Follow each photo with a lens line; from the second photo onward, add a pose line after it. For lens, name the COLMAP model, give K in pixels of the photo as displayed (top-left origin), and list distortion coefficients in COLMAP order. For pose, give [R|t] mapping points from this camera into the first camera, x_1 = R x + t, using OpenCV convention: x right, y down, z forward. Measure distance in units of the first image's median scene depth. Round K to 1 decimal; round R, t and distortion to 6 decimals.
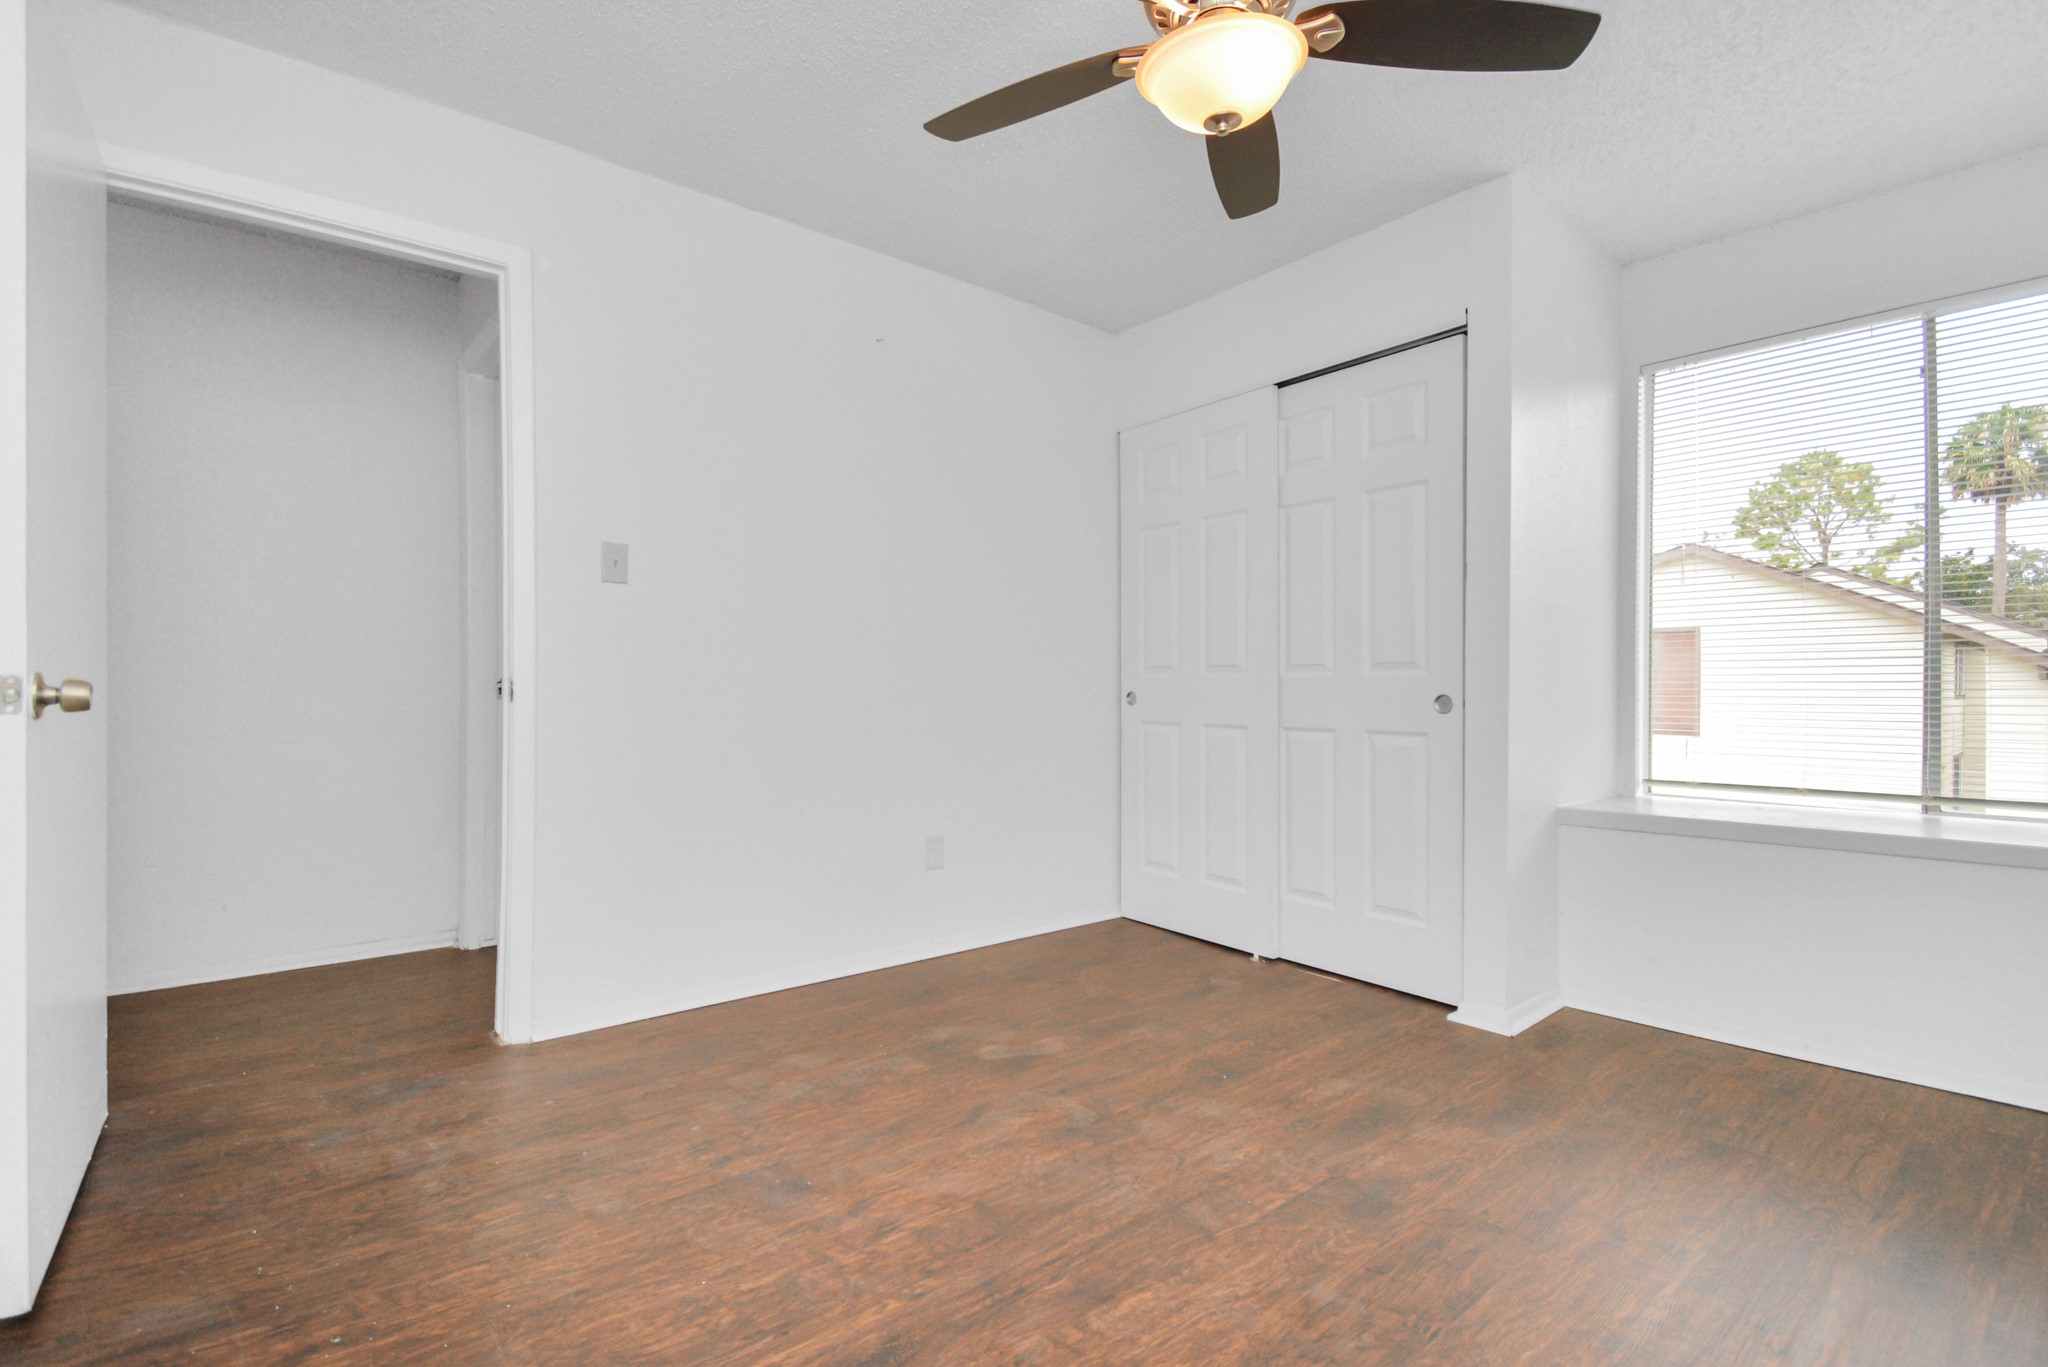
lens RADIAL K [[937.8, 0, 1020.9], [0, 937.8, 691.3], [0, 0, 1]] dist [0.003068, -0.002232]
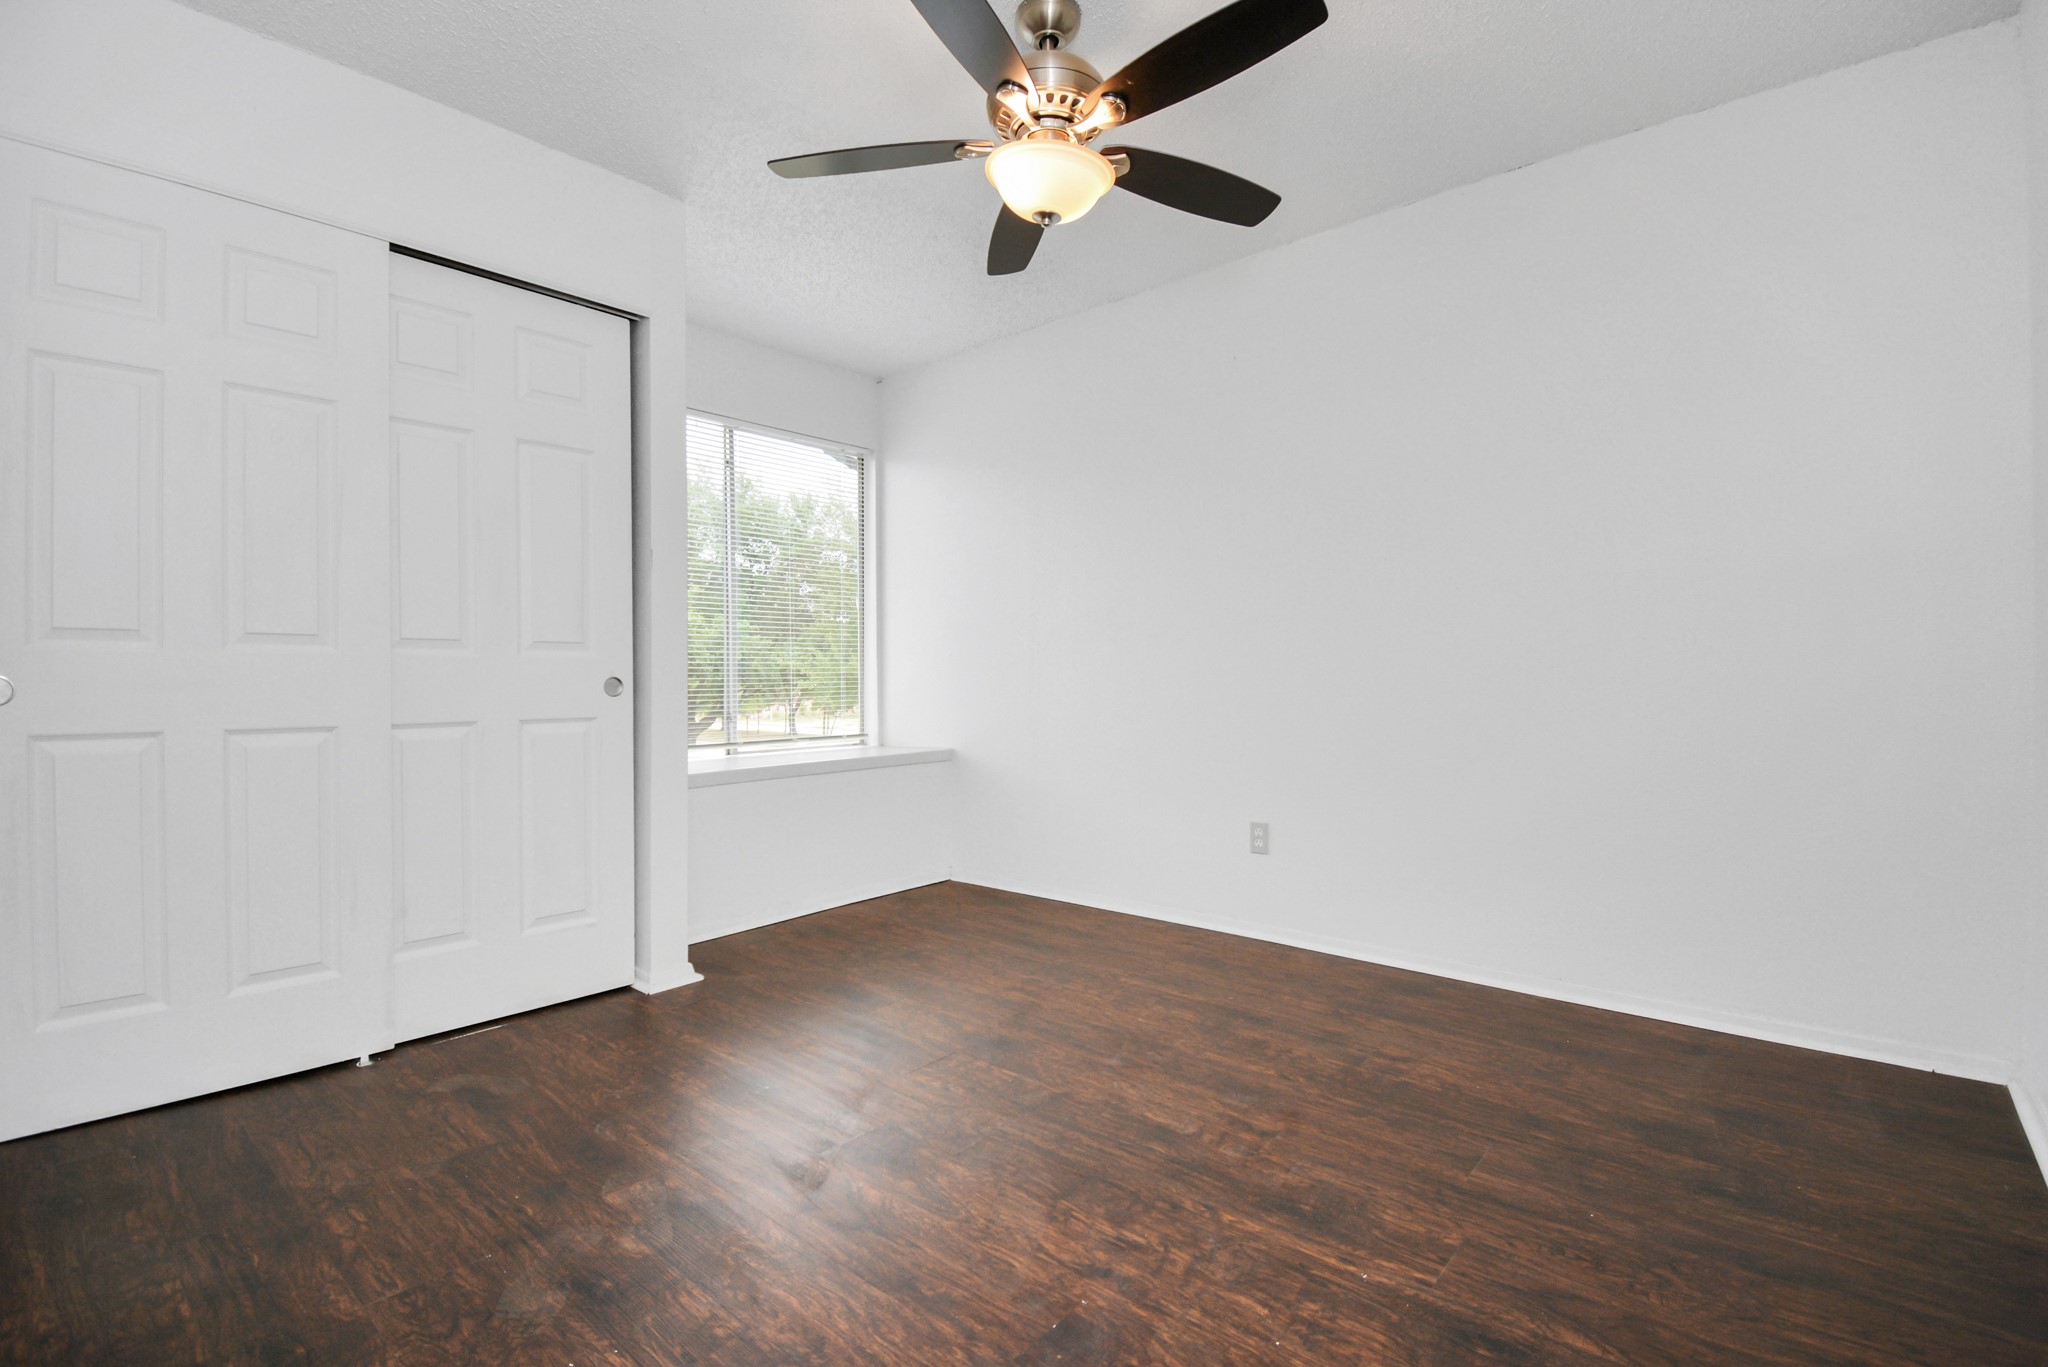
lens RADIAL K [[937.8, 0, 1080.4], [0, 937.8, 691.5], [0, 0, 1]] dist [0.003068, -0.002232]
pose [[-0.216122, -0.015973, 0.976236, -0.694046], [0.003151, 0.999850, 0.017057, 0.003635], [-0.976361, 0.006762, -0.216039, 0.828312]]
